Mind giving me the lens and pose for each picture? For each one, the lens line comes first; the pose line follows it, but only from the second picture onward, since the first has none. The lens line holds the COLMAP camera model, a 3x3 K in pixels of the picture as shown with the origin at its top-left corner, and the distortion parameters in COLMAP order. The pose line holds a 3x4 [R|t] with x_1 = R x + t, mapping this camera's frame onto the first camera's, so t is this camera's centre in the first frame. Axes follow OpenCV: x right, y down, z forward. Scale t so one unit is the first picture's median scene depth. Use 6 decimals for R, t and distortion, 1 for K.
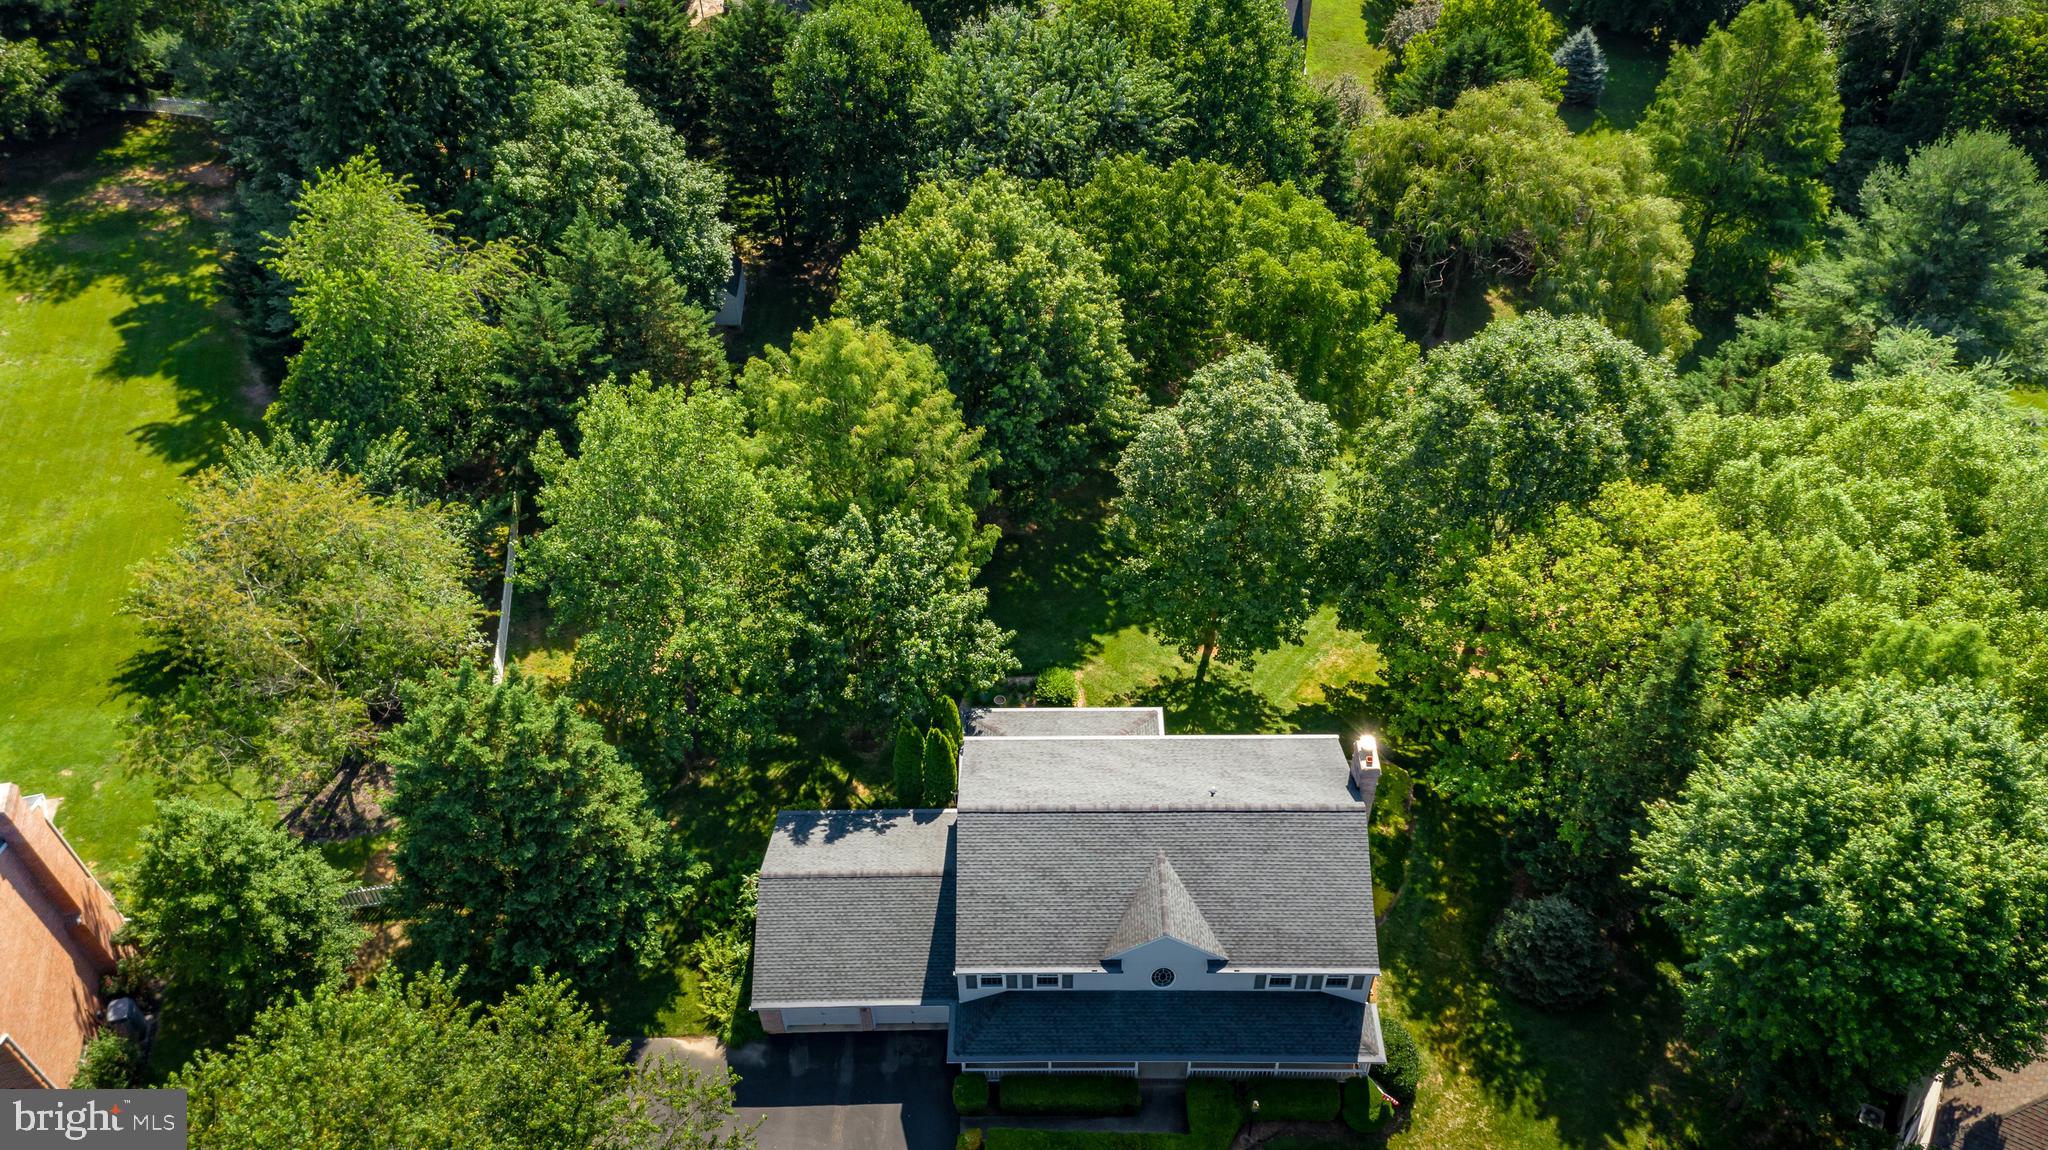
lens RADIAL K [[1605.6, 0, 1030.1], [0, 1605.6, 569.4], [0, 0, 1]] dist [0.258911, -0.314614]
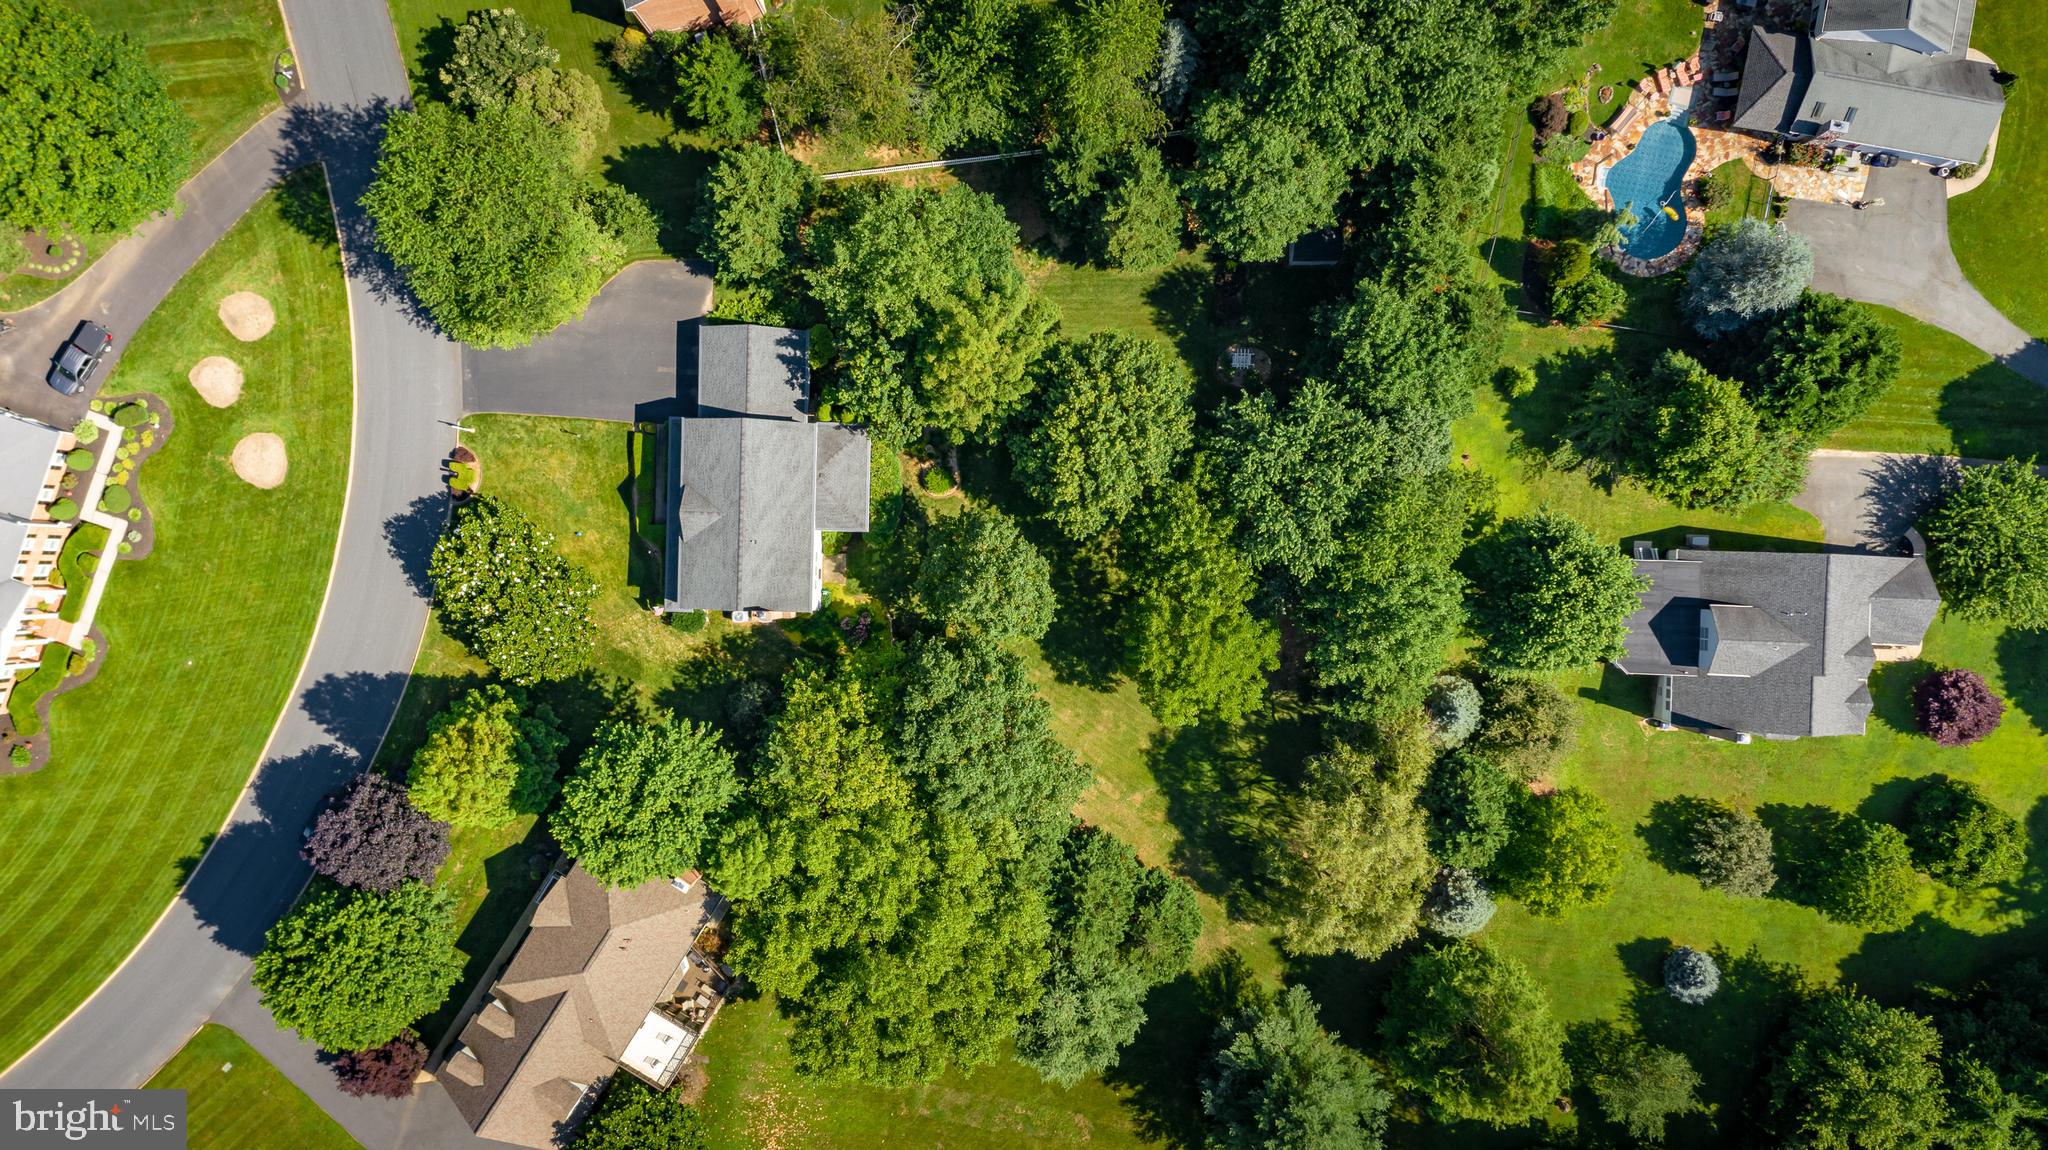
lens RADIAL K [[1595.9, 0, 1029.1], [0, 1595.9, 586.7], [0, 0, 1]] dist [0.279835, -0.388904]
pose [[-0.029501, 0.999377, 0.019378, 0.116825], [-0.710113, -0.034598, 0.703237, -1.516046], [0.703469, 0.006985, 0.710691, -0.212031]]
